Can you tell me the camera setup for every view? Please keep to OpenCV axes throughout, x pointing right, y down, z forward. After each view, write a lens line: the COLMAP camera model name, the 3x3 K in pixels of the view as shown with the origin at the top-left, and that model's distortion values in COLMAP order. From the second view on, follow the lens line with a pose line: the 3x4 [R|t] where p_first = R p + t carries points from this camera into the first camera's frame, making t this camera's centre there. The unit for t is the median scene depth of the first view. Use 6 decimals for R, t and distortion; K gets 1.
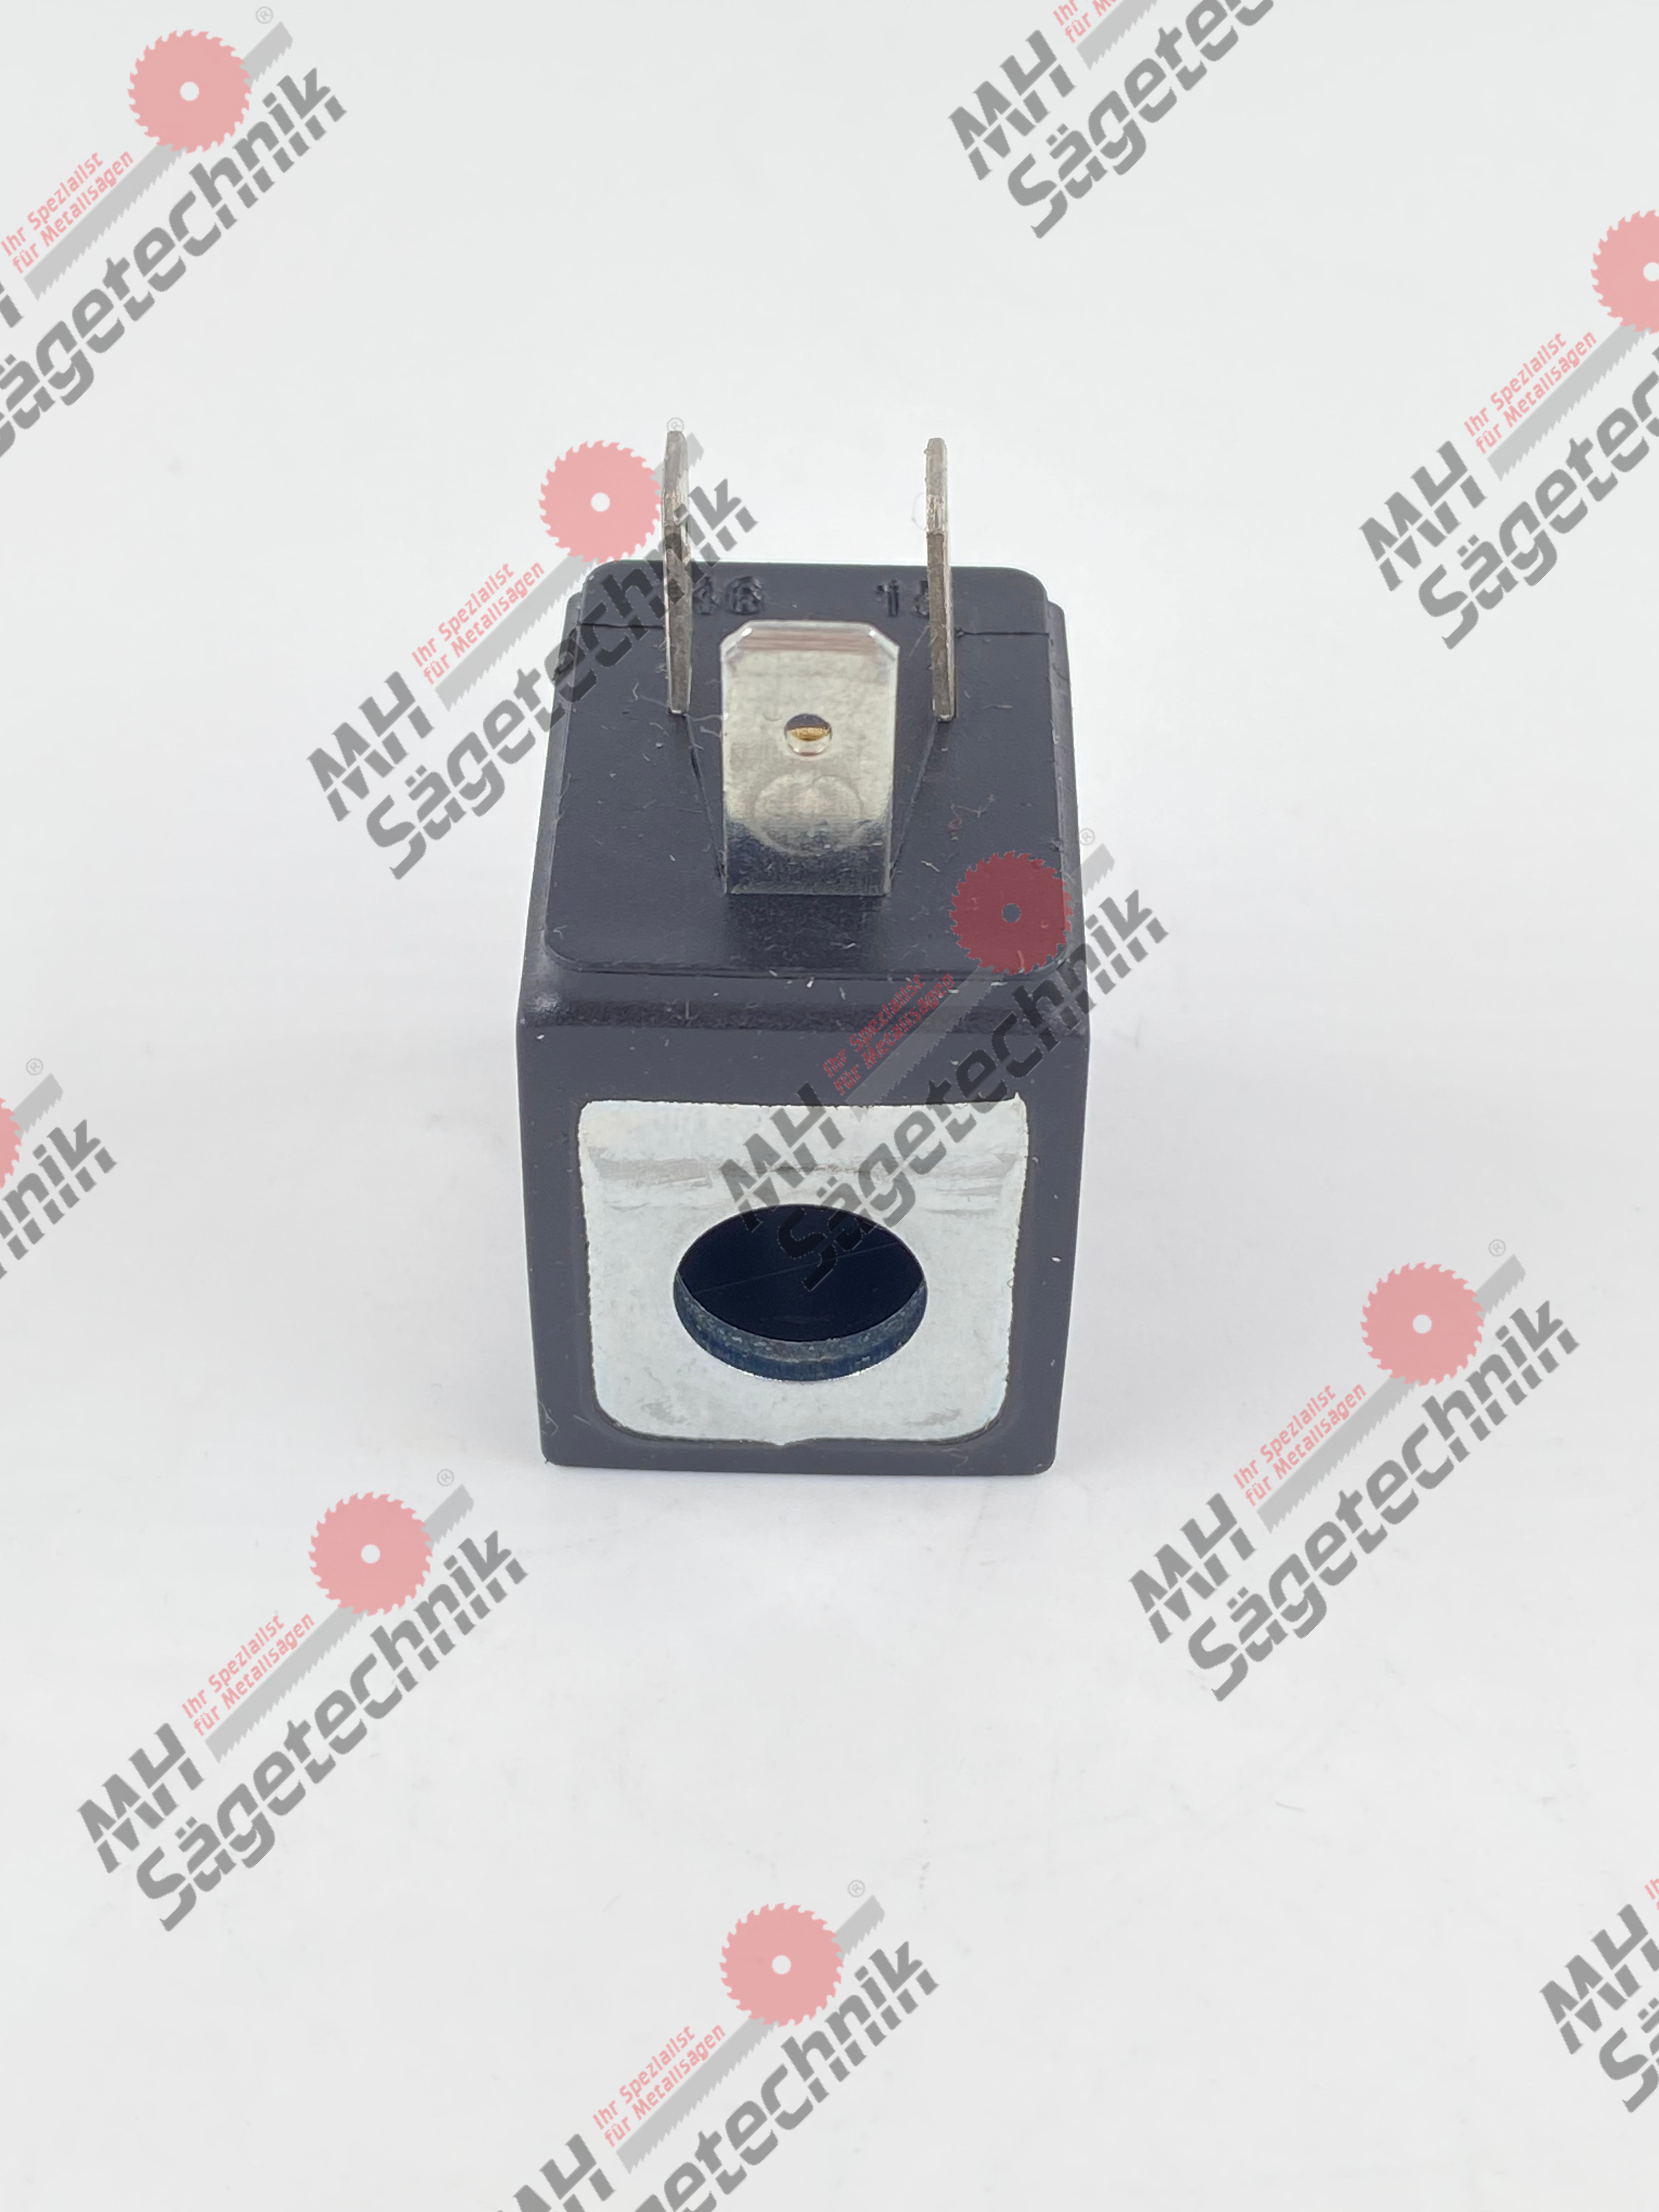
lens RADIAL K [[3360.1, 0, 829.5], [0, 3360.1, 1106.0], [0, 0, 1]] dist [0.001733, -0.003240]
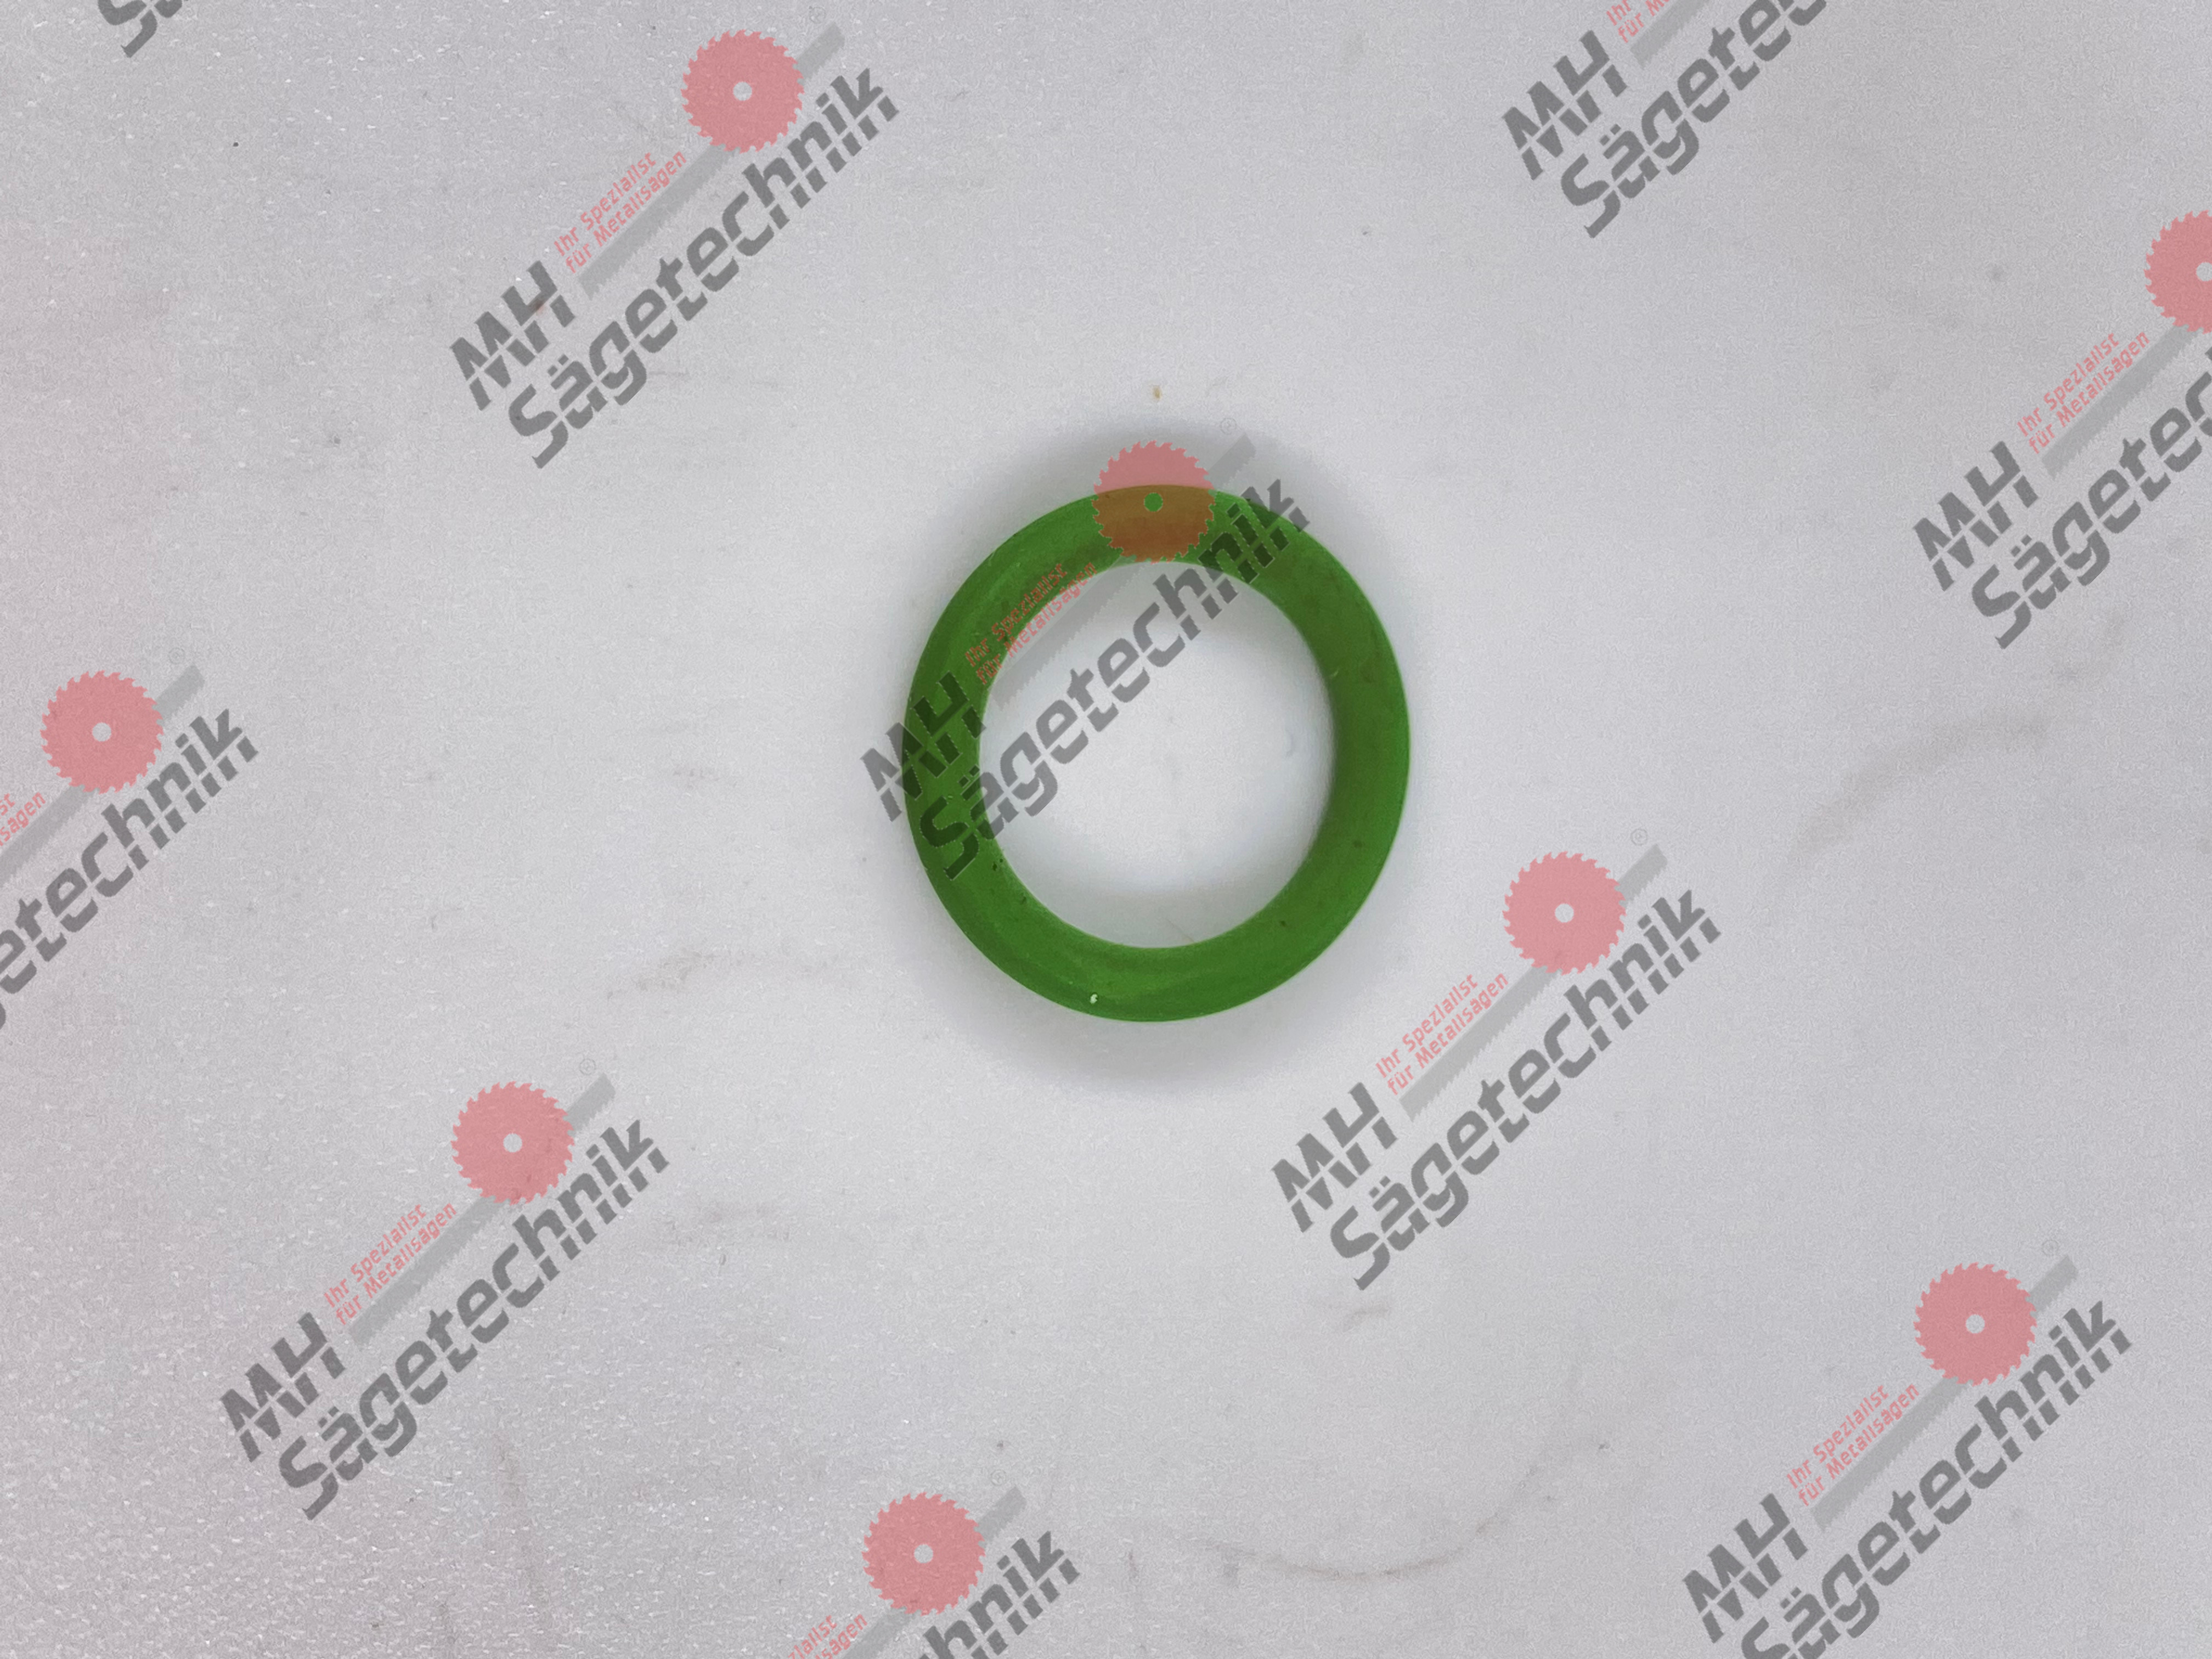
lens RADIAL K [[3360.1, 0, 1106.0], [0, 3360.1, 829.5], [0, 0, 1]] dist [0.001733, -0.003240]
pose [[1.000000, 0.000097, 0.000155, -0.204830], [-0.000097, 1.000000, 0.000165, -0.204811], [-0.000155, -0.000165, 1.000000, -0.000067]]
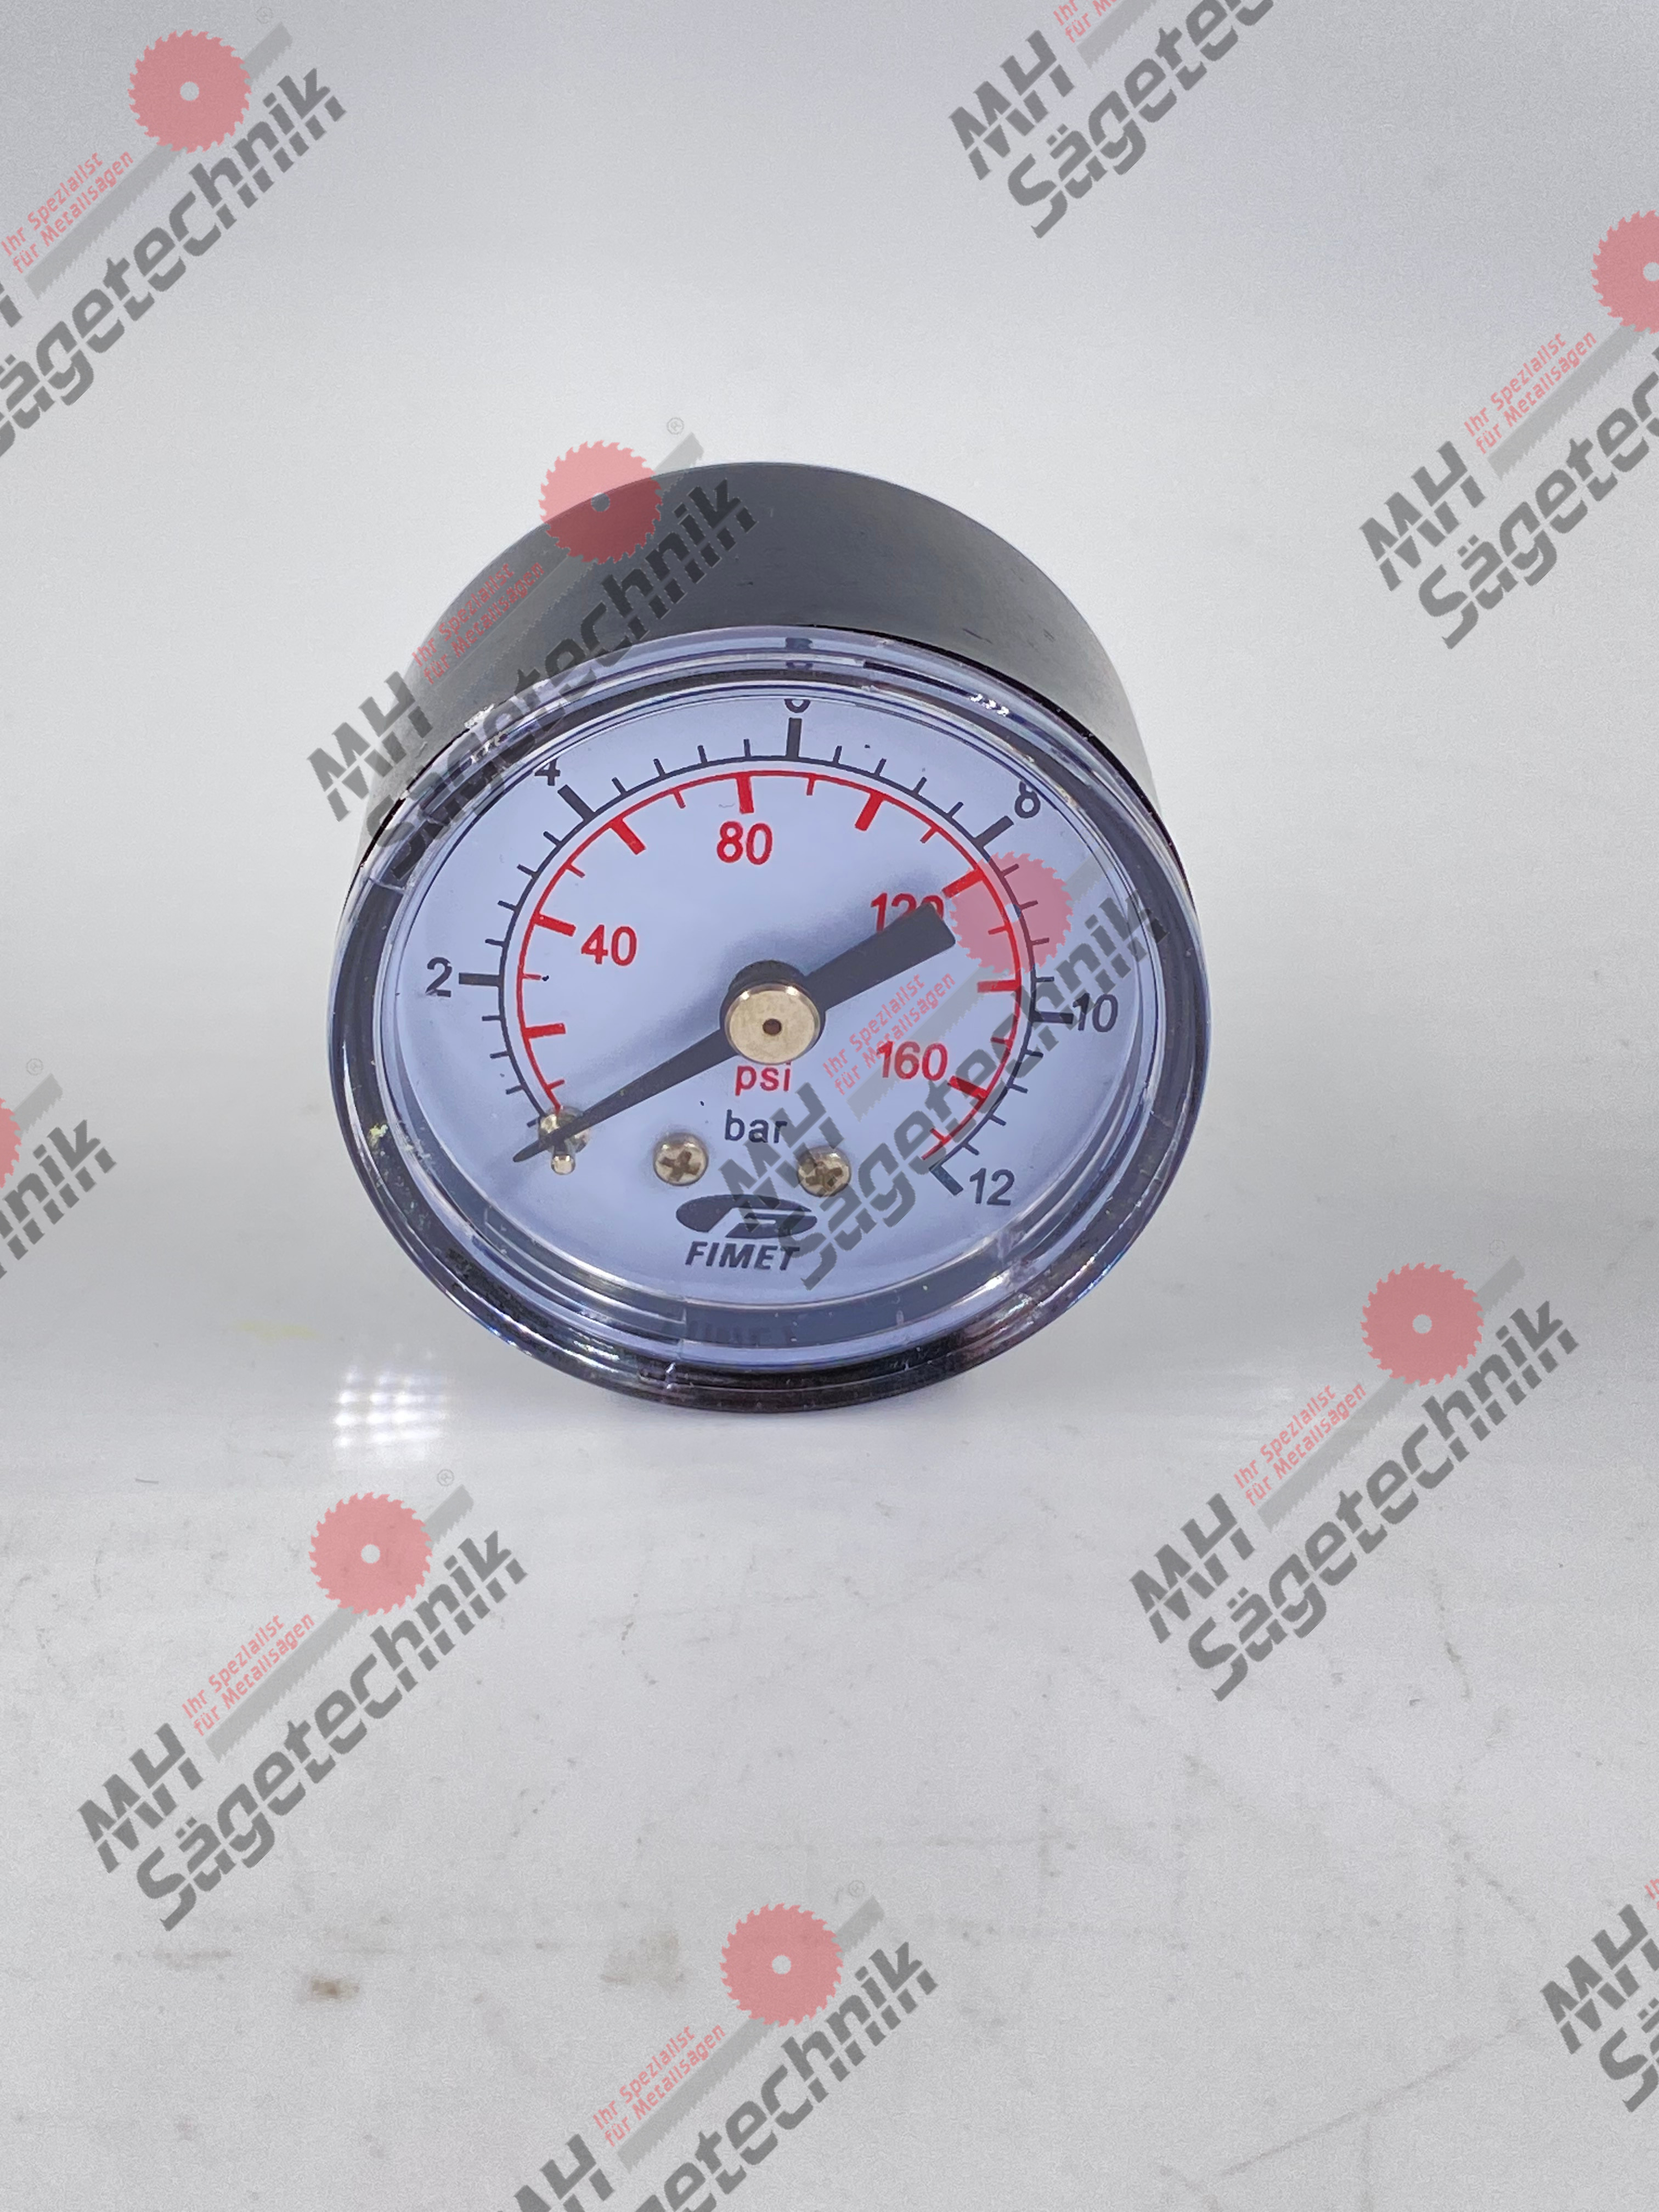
lens RADIAL K [[3360.1, 0, 829.5], [0, 3360.1, 1106.0], [0, 0, 1]] dist [0.001733, -0.003240]
pose [[1.000000, 0.000005, -0.000117, 0.304114], [-0.000005, 1.000000, -0.000104, 0.304078], [0.000117, 0.000104, 1.000000, -0.000125]]
